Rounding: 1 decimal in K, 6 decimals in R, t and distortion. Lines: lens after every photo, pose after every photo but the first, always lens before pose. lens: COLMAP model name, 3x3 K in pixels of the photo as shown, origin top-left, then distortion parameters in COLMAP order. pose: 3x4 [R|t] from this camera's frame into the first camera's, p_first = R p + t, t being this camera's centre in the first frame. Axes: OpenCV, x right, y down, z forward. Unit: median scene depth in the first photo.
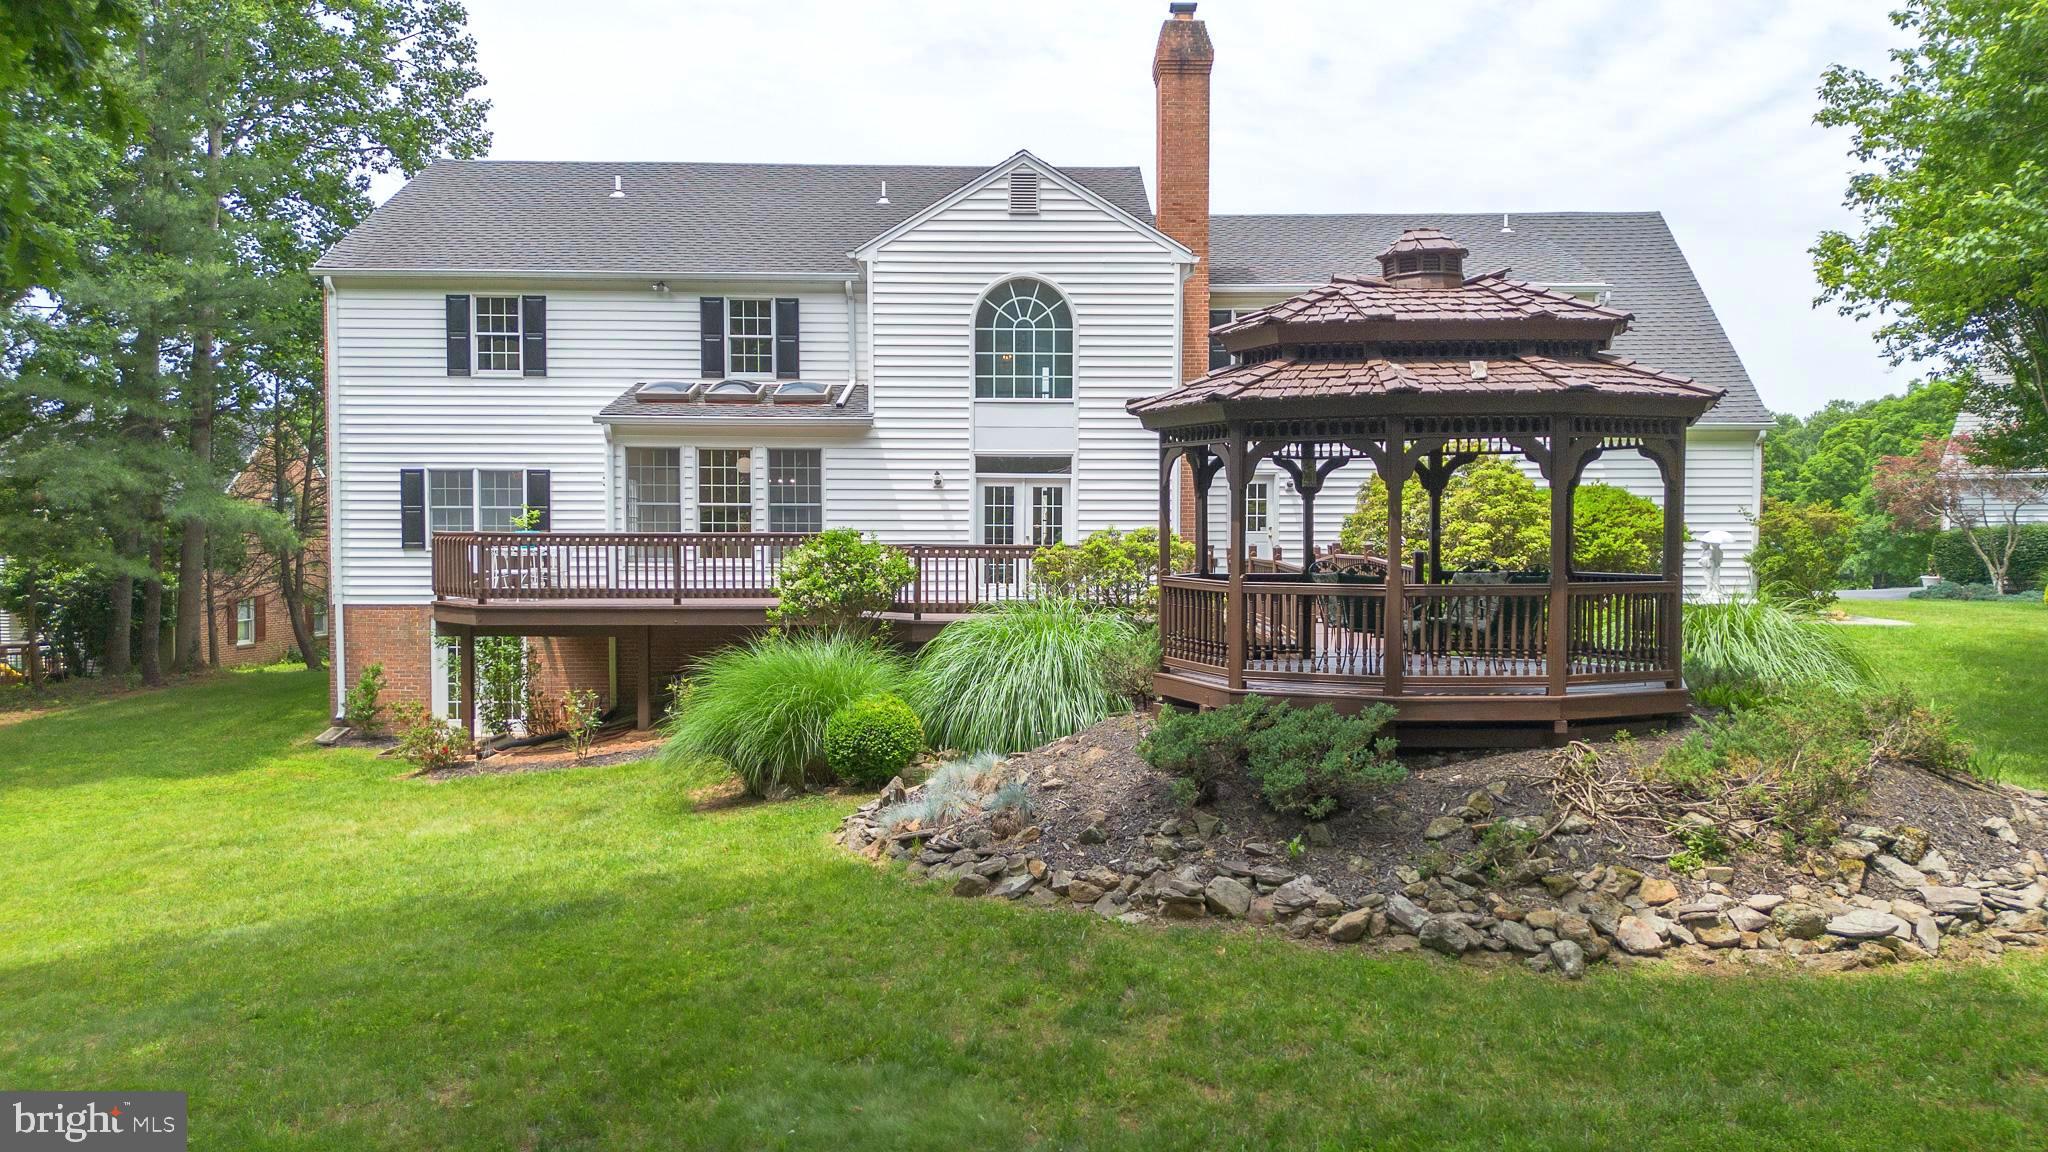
lens RADIAL K [[1437.3, 0, 1024.6], [0, 1437.3, 574.2], [0, 0, 1]] dist [0.037916, -0.006932]
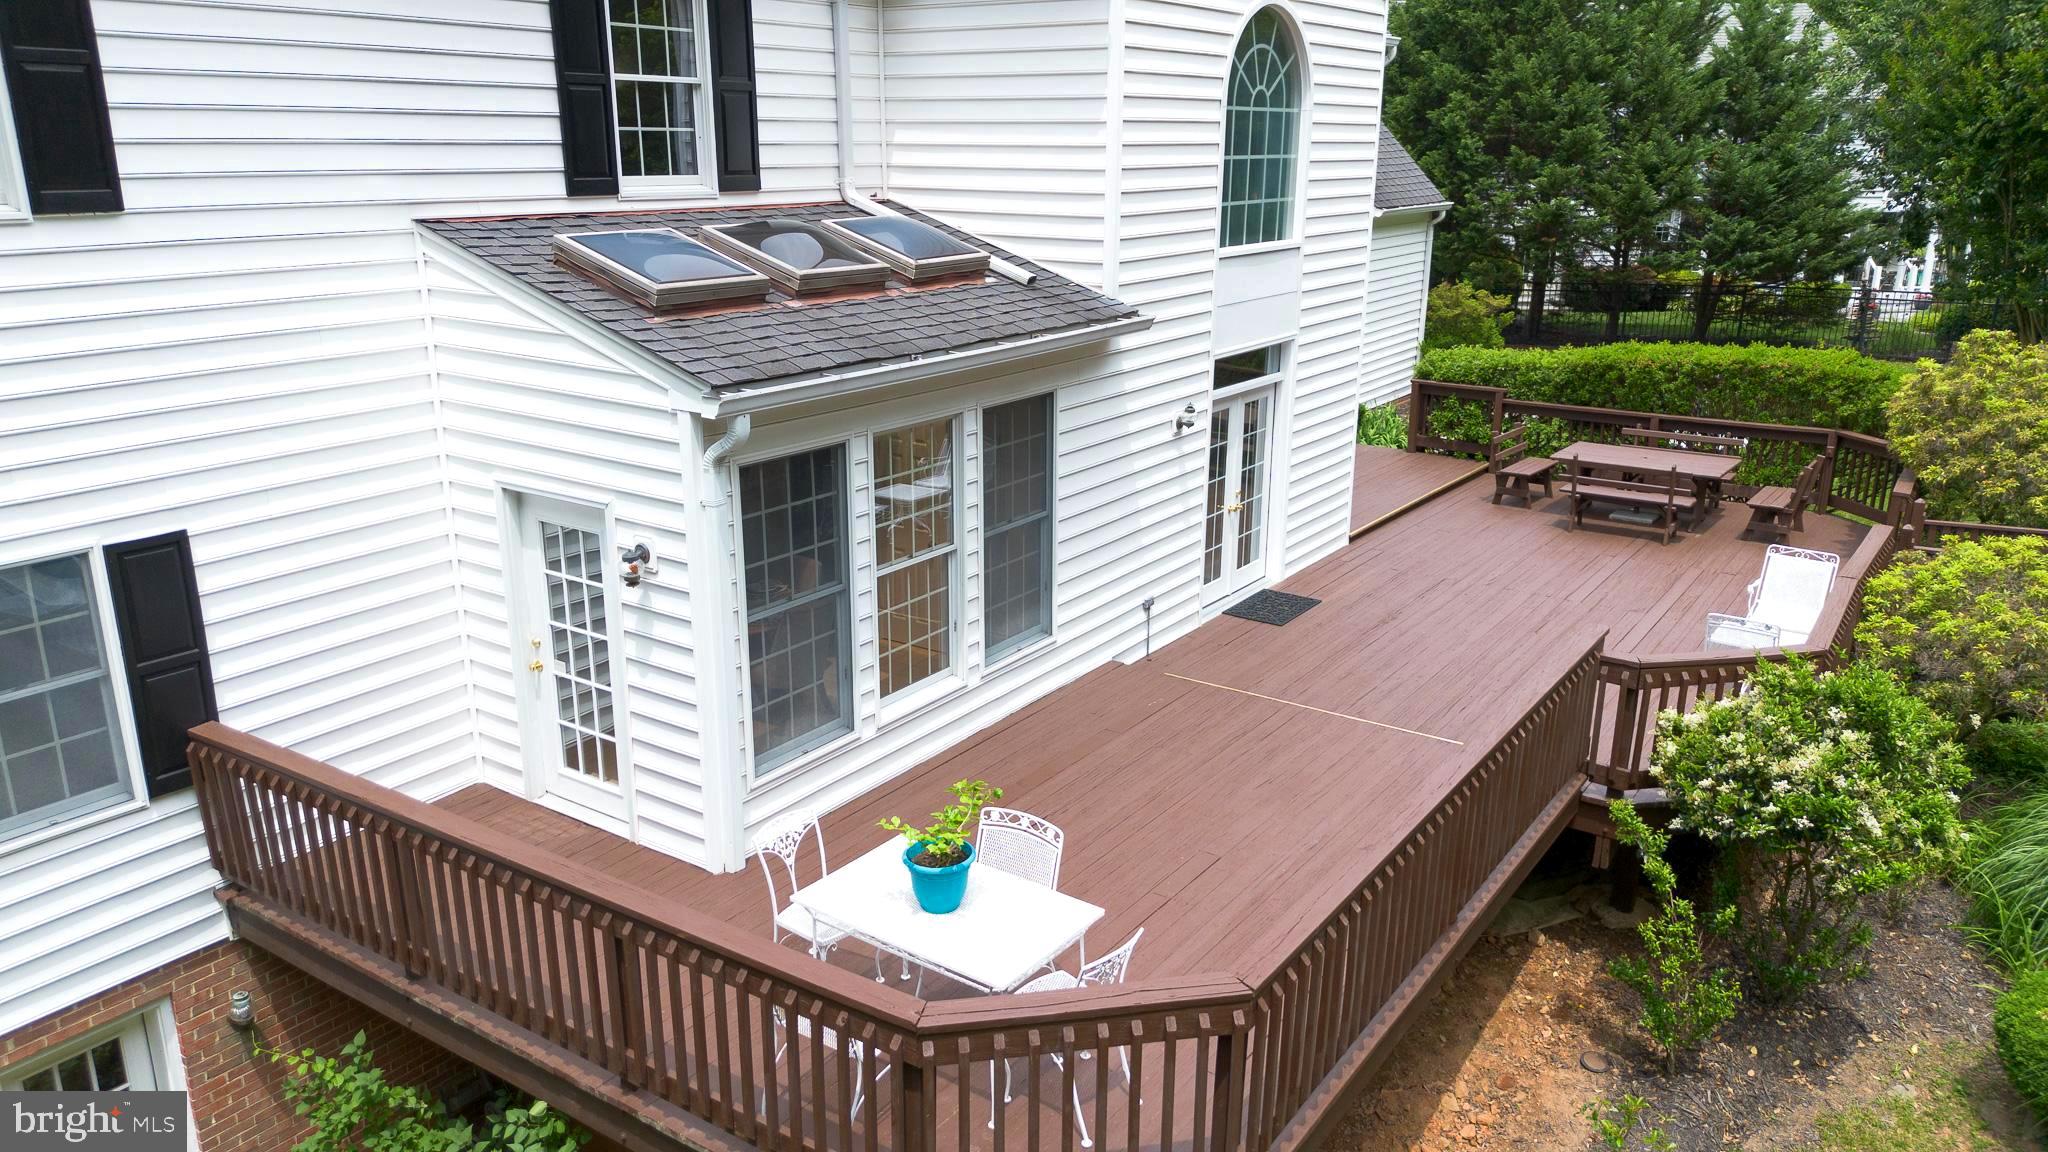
lens RADIAL K [[1437.3, 0, 1024.4], [0, 1437.3, 585.8], [0, 0, 1]] dist [0.037916, -0.006932]
pose [[0.591342, -0.241003, 0.769566, -0.491135], [0.029215, 0.960074, 0.278215, -0.149150], [-0.805891, -0.142037, 0.574774, 0.726476]]
